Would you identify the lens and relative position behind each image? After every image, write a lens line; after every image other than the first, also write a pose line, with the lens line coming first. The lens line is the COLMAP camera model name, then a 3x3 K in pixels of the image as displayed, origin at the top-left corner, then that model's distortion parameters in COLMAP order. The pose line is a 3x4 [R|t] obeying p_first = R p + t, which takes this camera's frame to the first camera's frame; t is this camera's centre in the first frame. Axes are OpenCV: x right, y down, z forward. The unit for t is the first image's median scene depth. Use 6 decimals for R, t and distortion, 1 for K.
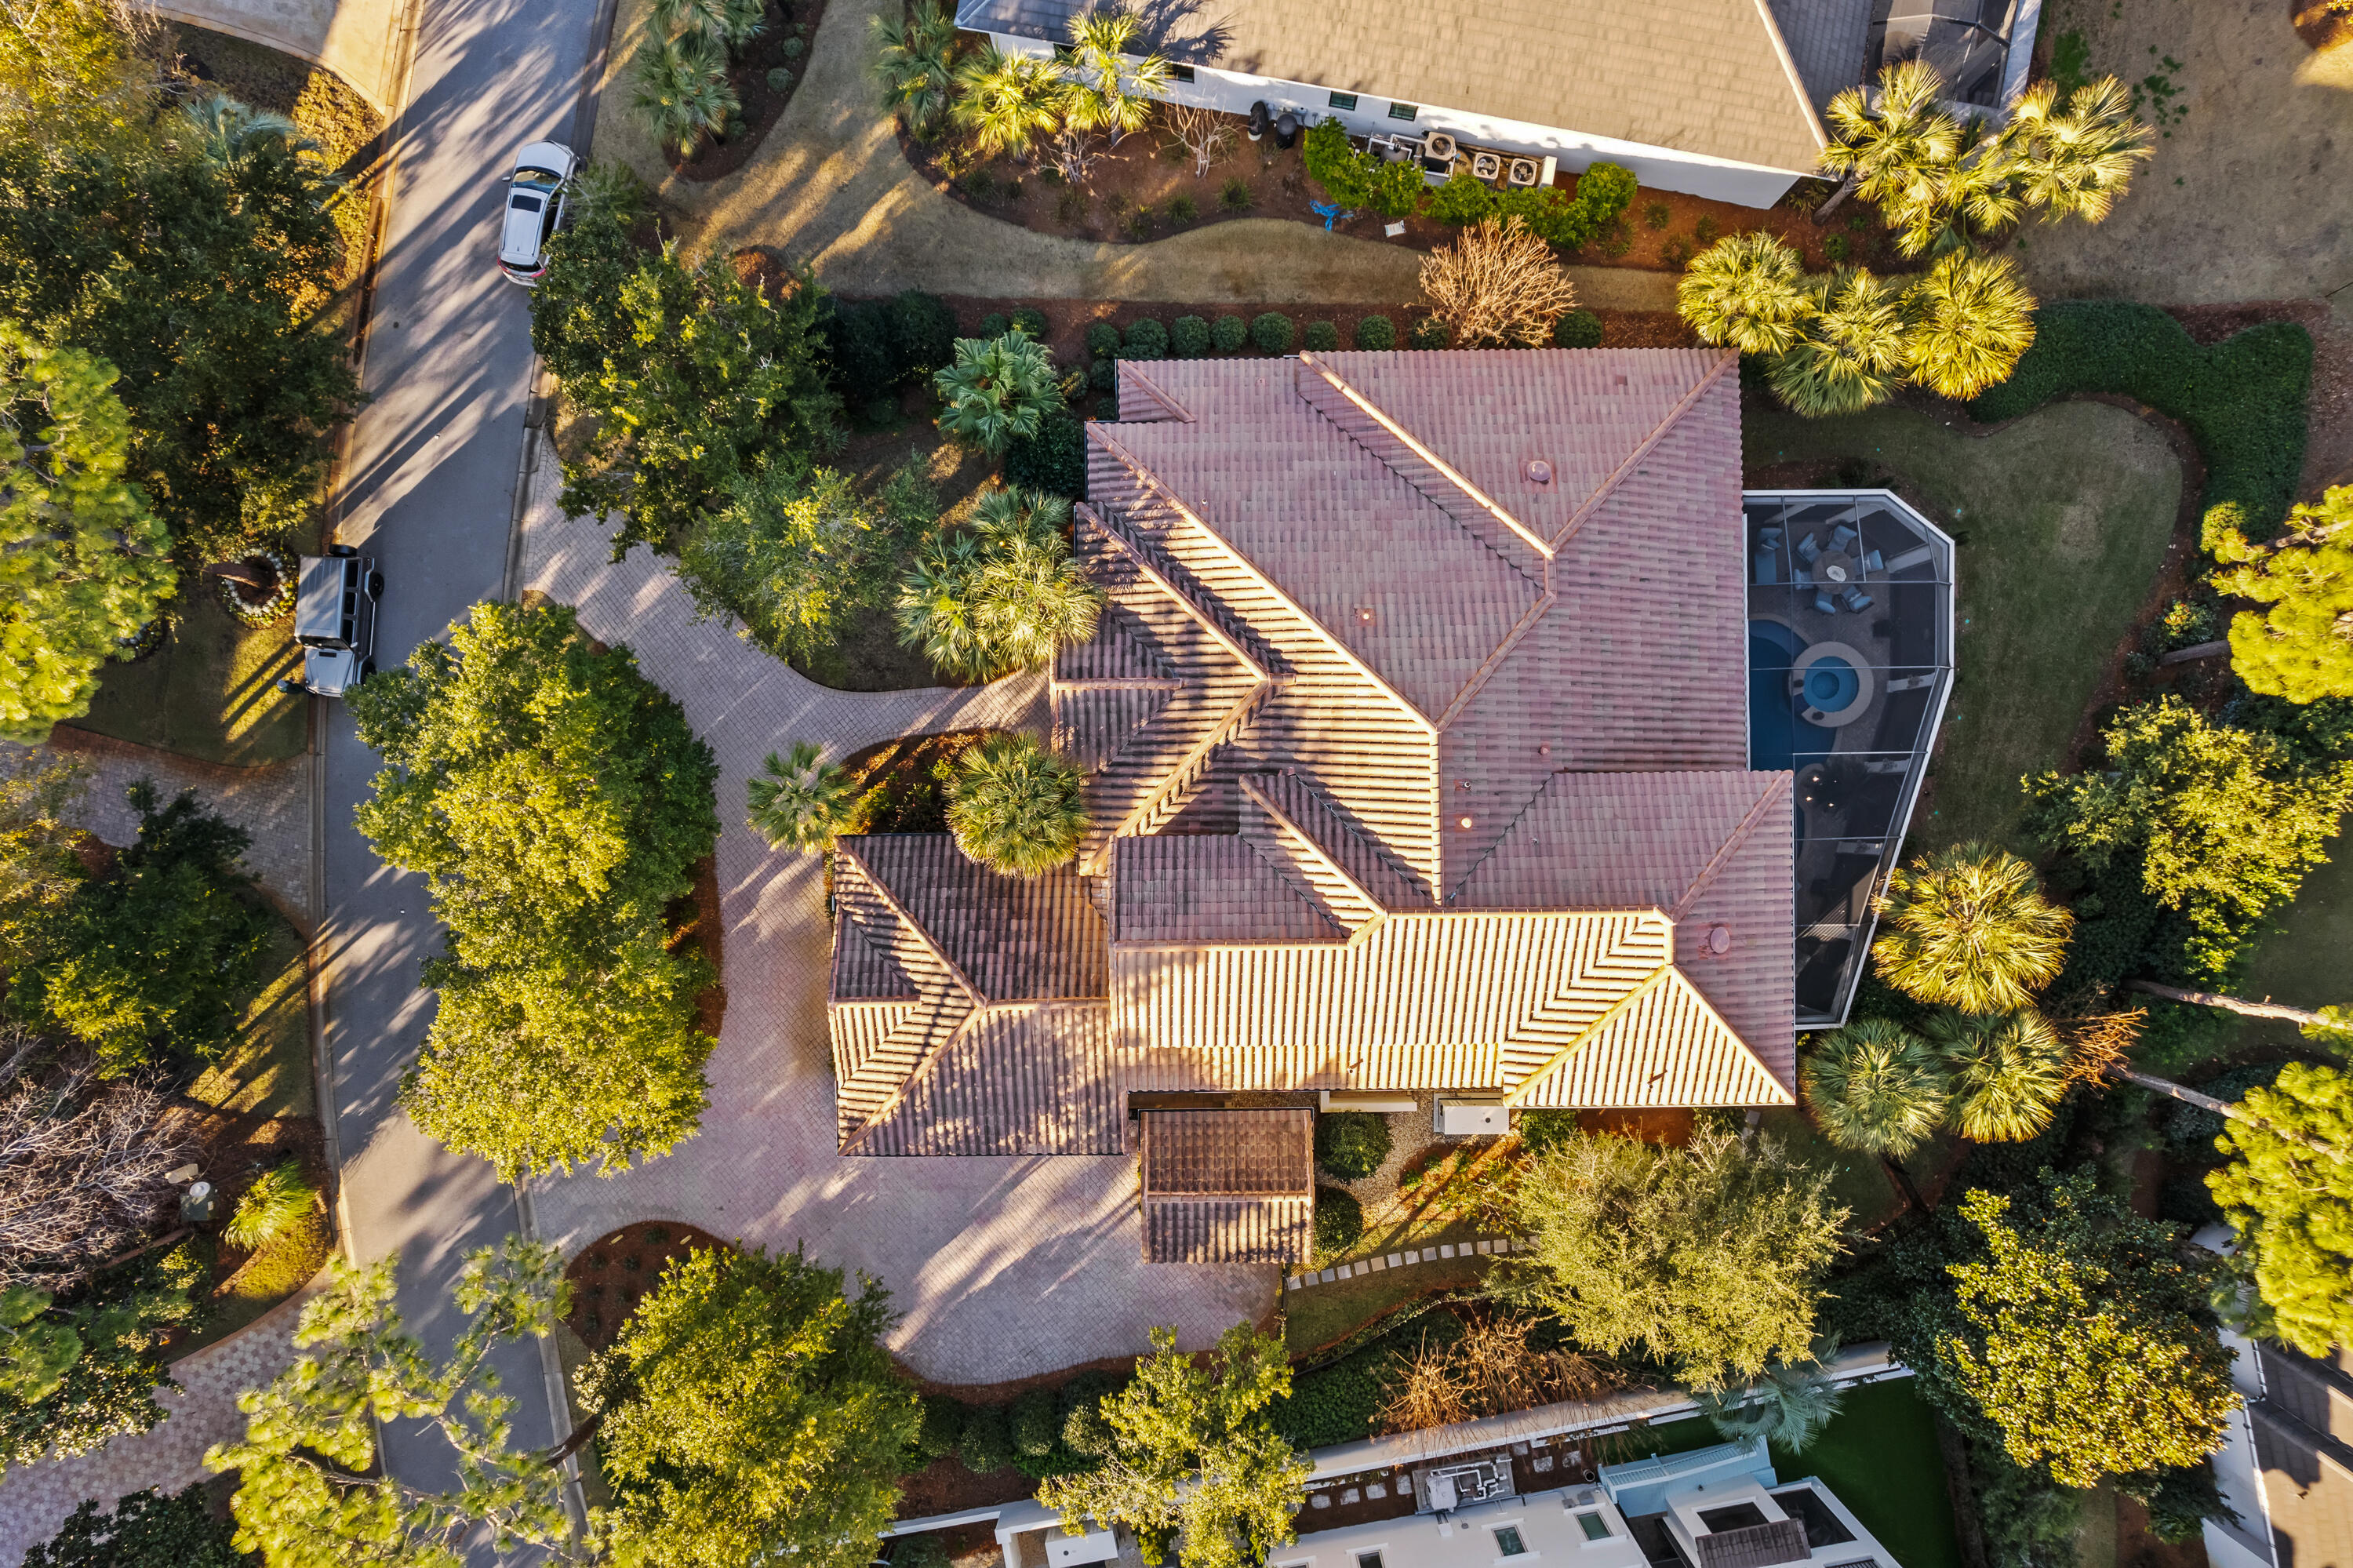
lens RADIAL K [[1522.2, 0, 1176.5], [0, 1522.2, 784.0], [0, 0, 1]] dist [-0.046070, 0.002652]
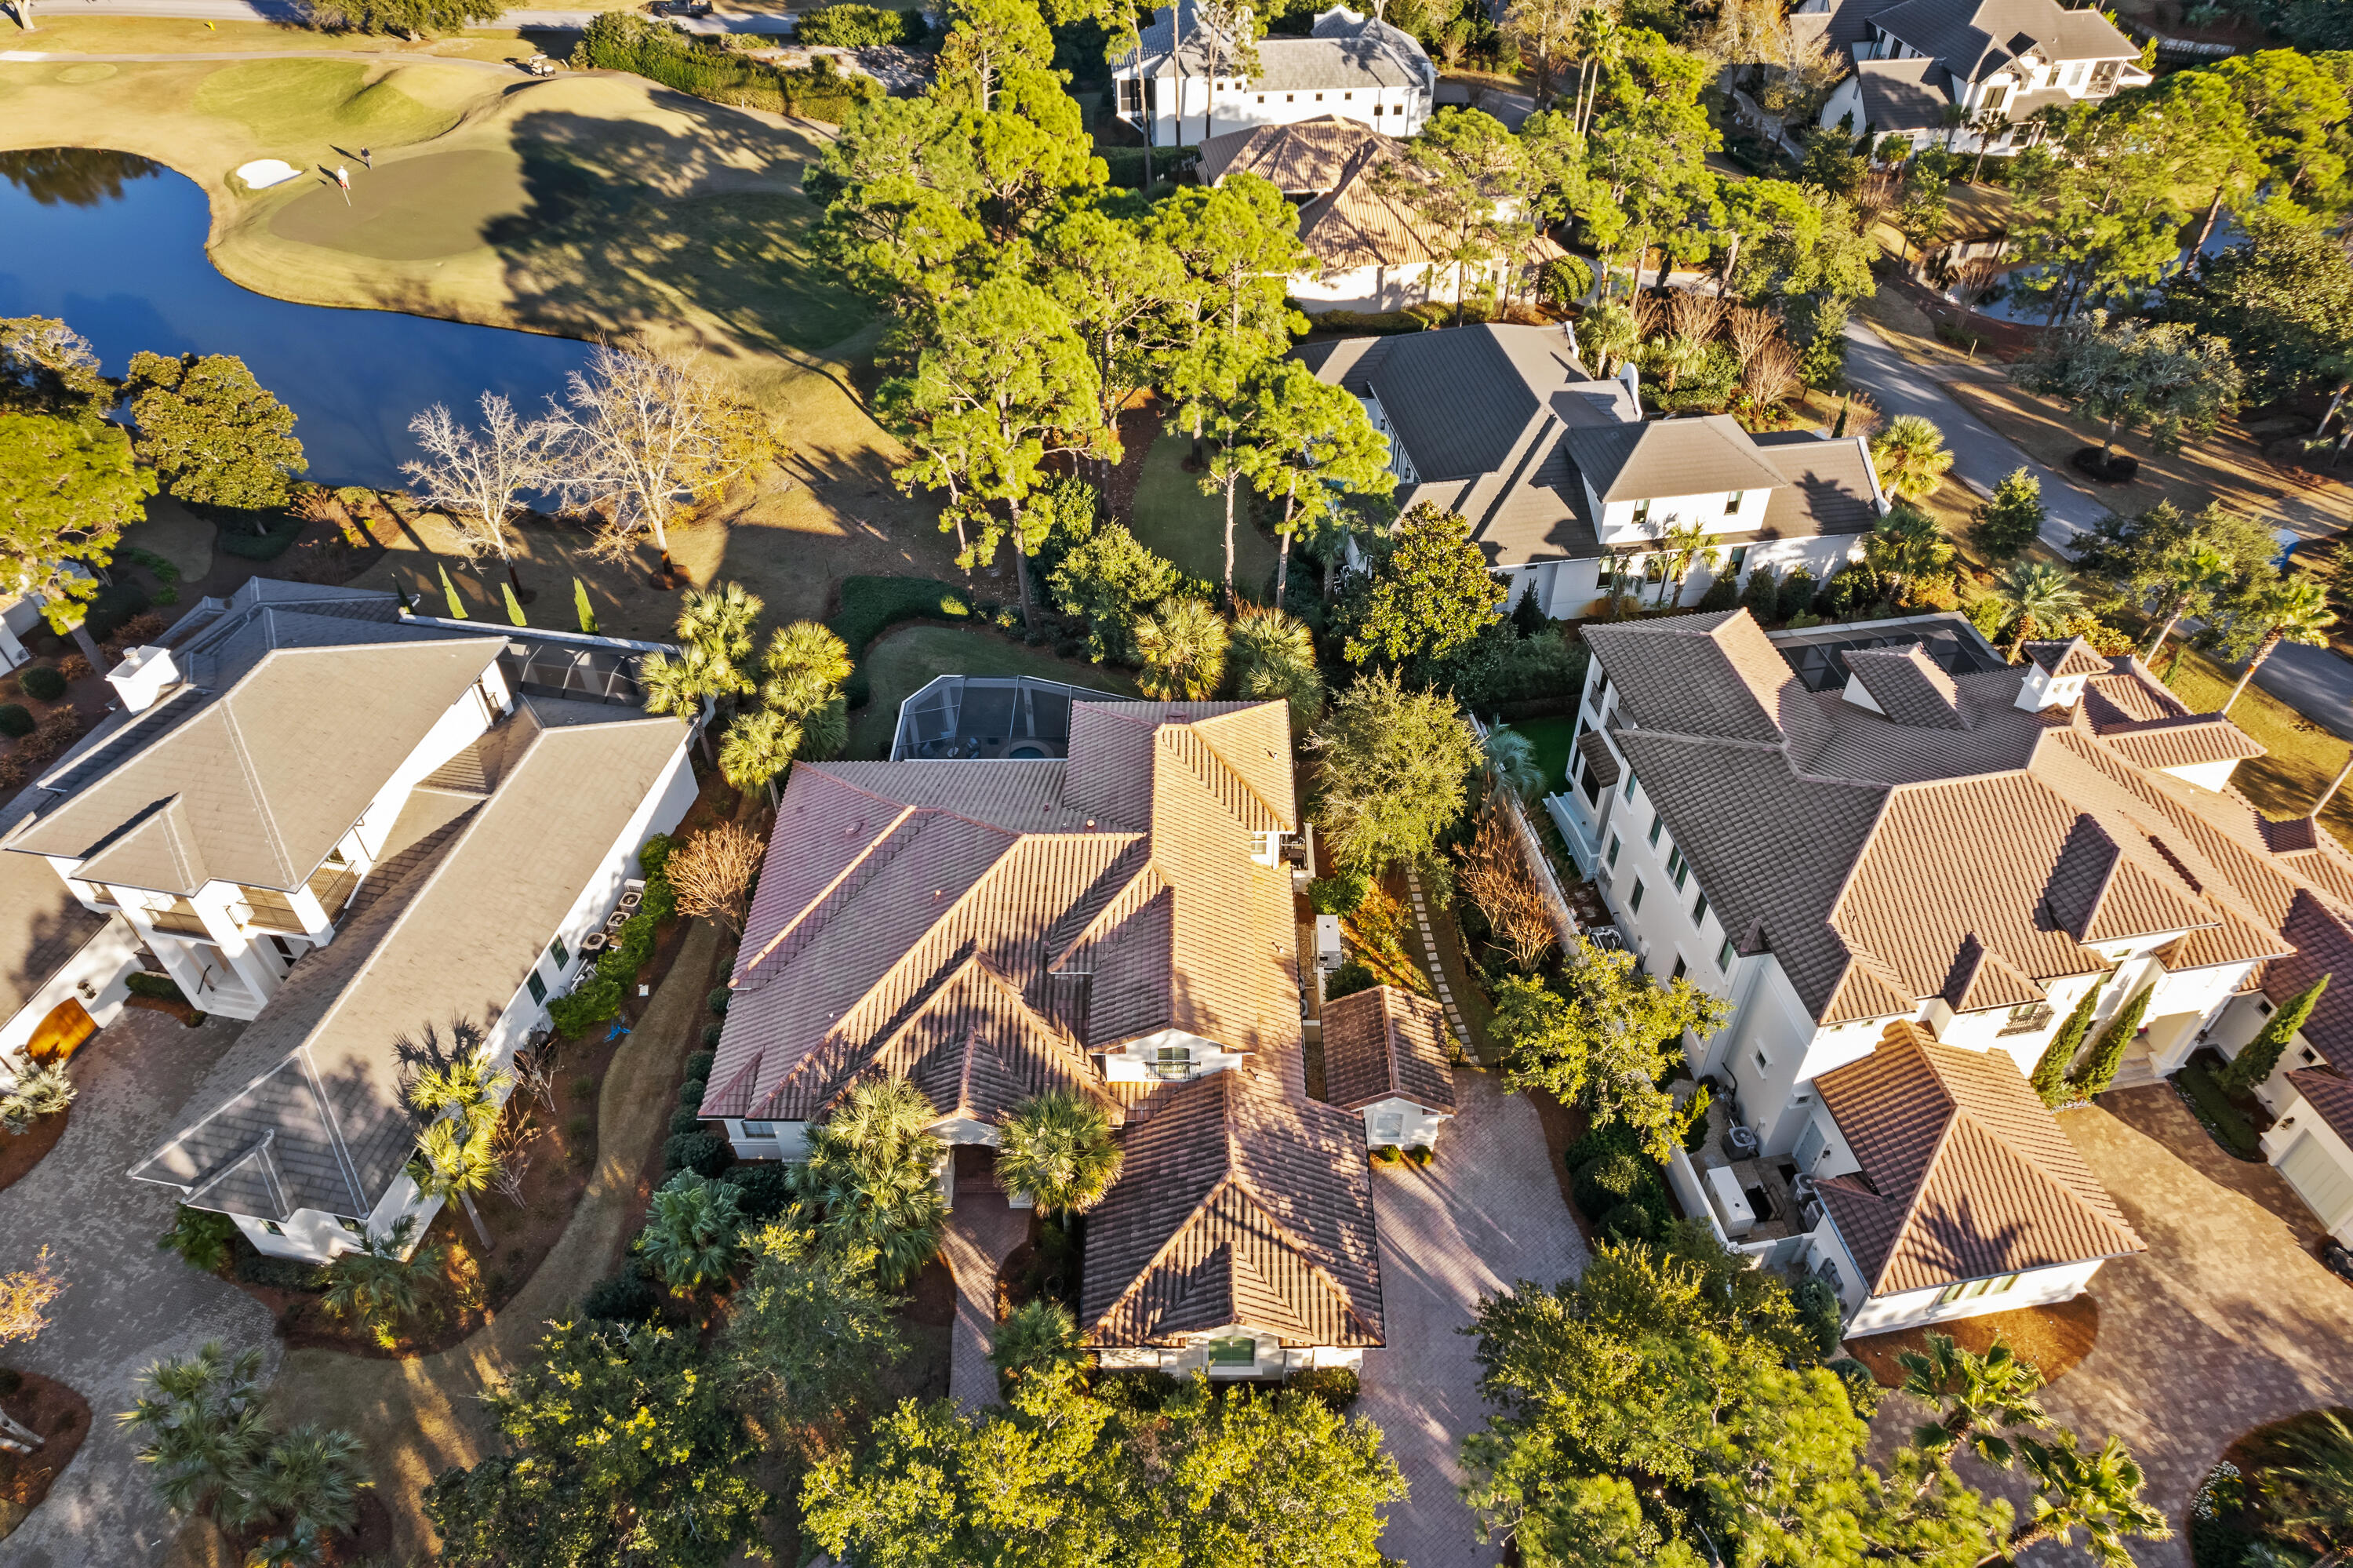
lens RADIAL K [[1522.2, 0, 1176.5], [0, 1522.2, 784.0], [0, 0, 1]] dist [-0.046070, 0.002652]
pose [[0.020670, -0.664547, 0.746960, -0.771482], [0.999783, 0.011916, -0.017065, 0.118146], [0.002440, 0.747151, 0.664650, 0.016949]]
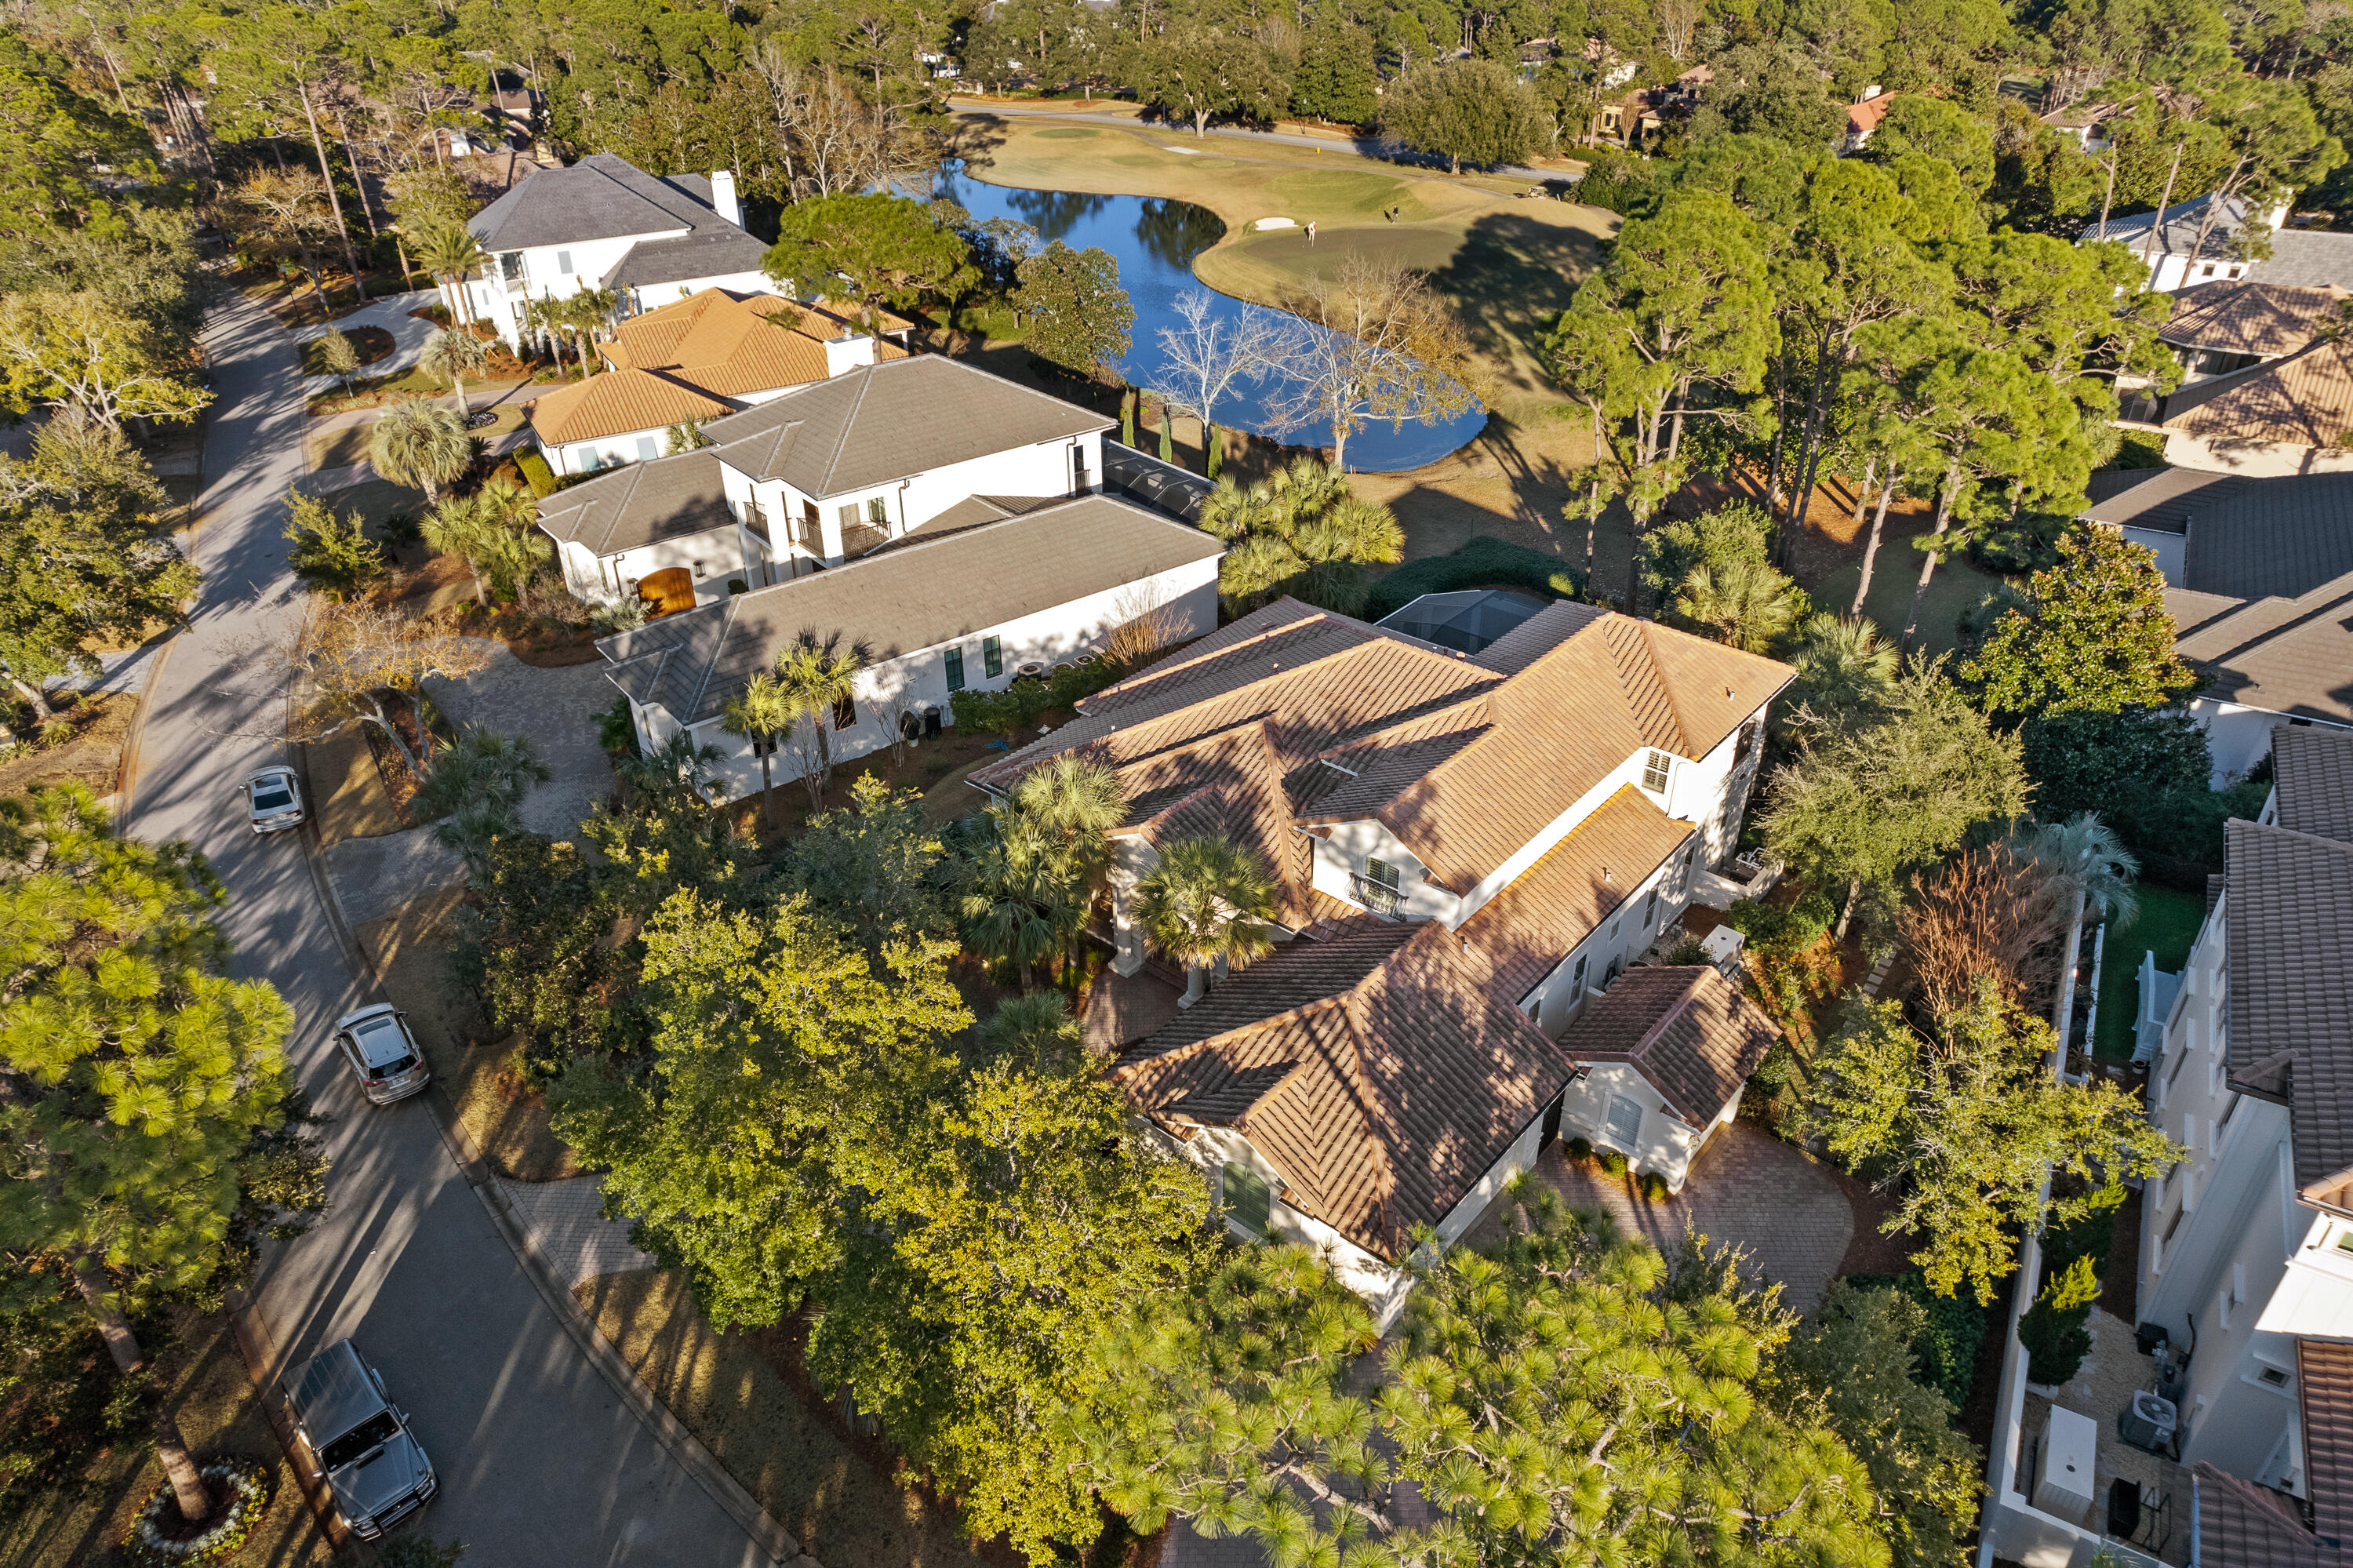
lens RADIAL K [[1509.9, 0, 1176.5], [0, 1509.9, 784.0], [0, 0, 1]] dist [-0.066339, 0.061026]
pose [[0.659860, -0.383222, 0.646317, -0.710000], [0.751382, 0.340215, -0.565402, 0.521006], [-0.003212, 0.858717, 0.512440, 0.422002]]
